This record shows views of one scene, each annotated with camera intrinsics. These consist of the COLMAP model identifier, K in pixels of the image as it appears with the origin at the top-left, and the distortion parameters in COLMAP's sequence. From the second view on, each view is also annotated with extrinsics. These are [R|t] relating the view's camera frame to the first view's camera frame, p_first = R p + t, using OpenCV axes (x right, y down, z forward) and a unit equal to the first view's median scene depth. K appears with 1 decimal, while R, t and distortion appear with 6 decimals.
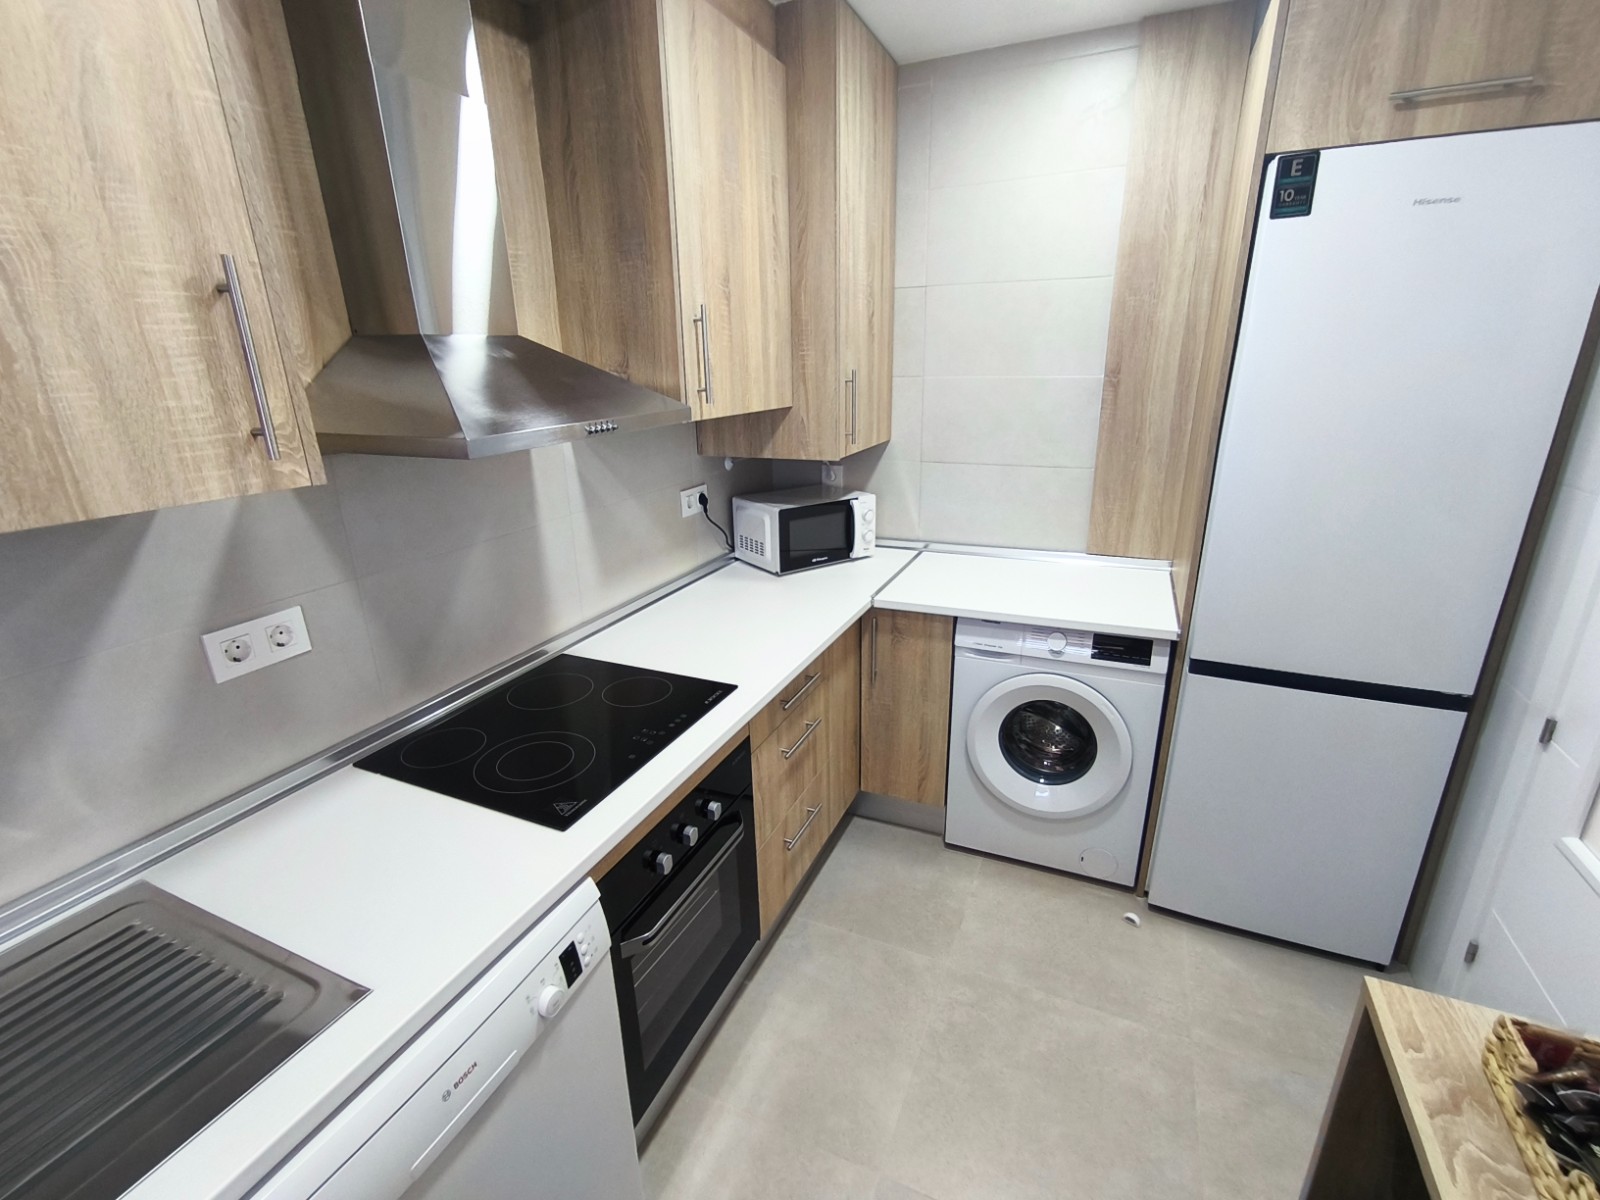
lens RADIAL K [[719.7, 0, 796.8], [0, 719.7, 597.5], [0, 0, 1]] dist [-0.029189, 0.015765]
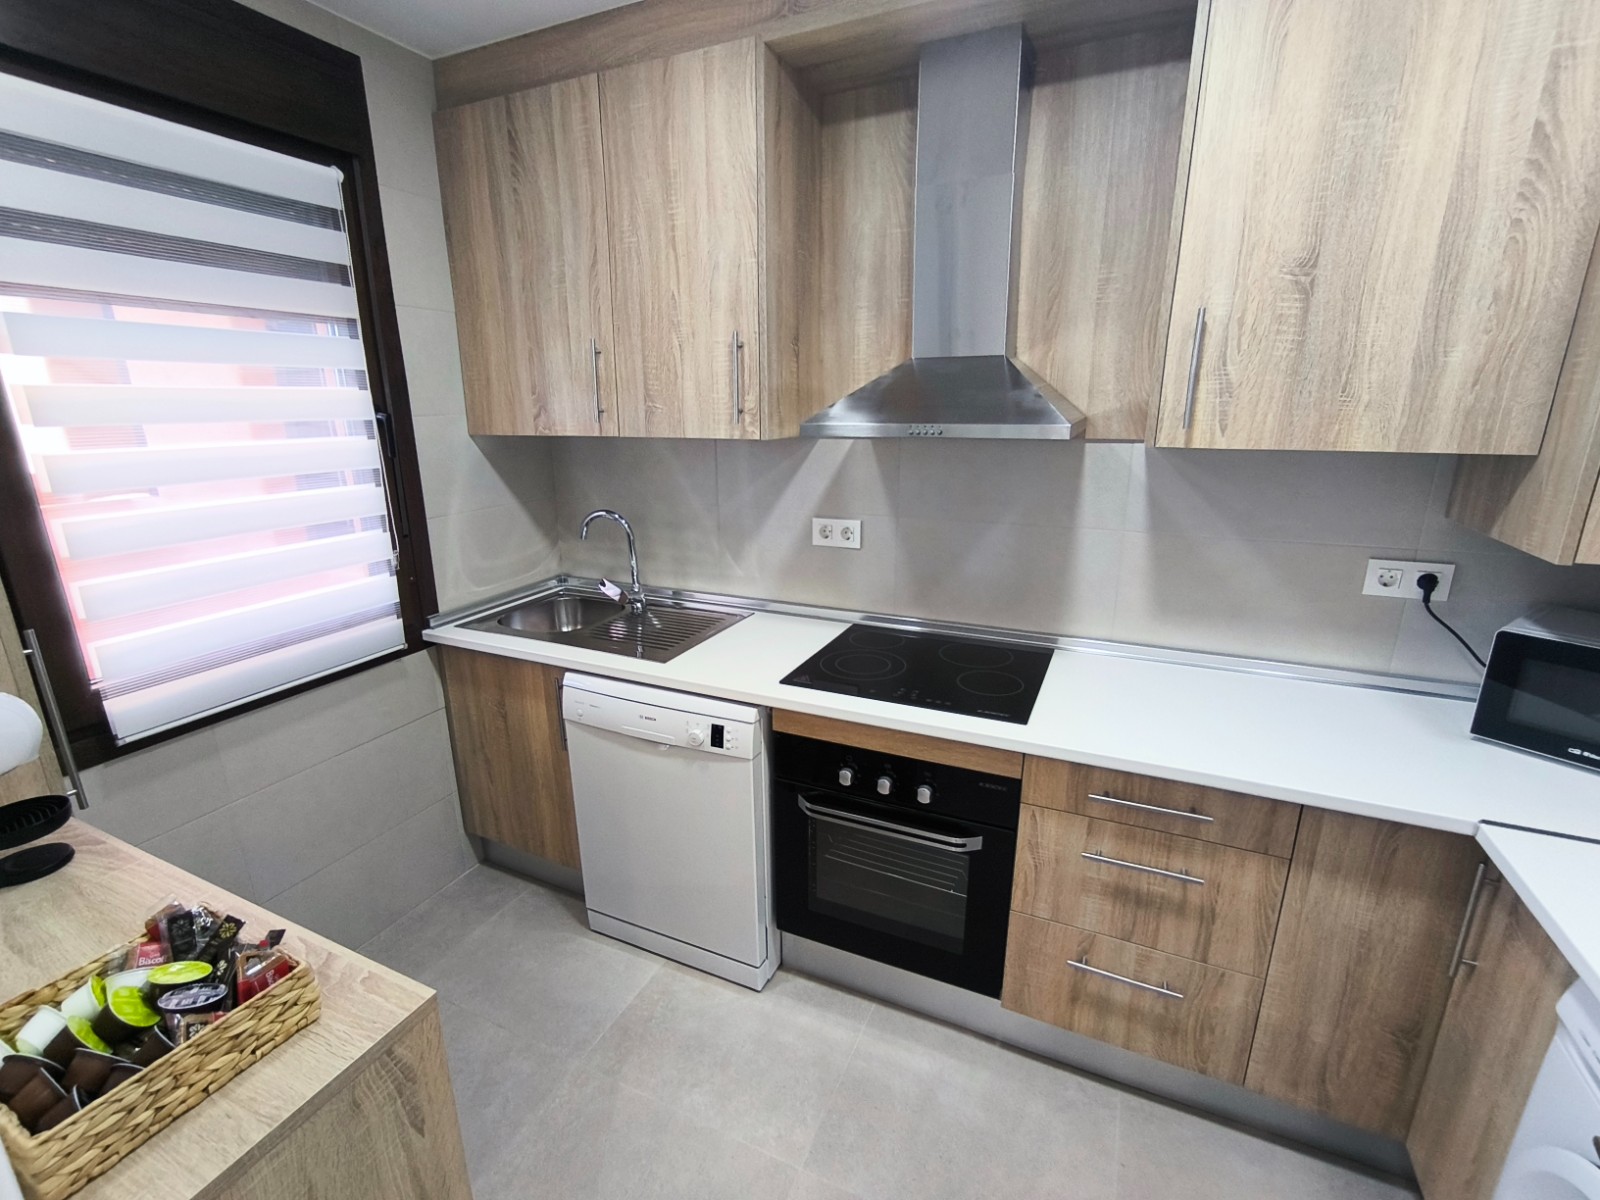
lens RADIAL K [[719.7, 0, 796.8], [0, 719.7, 597.5], [0, 0, 1]] dist [-0.029189, 0.015765]
pose [[-0.007380, 0.290393, -0.956879, 0.959874], [-0.305176, 0.910600, 0.278702, -0.244198], [0.952267, 0.294073, 0.081901, 0.748427]]
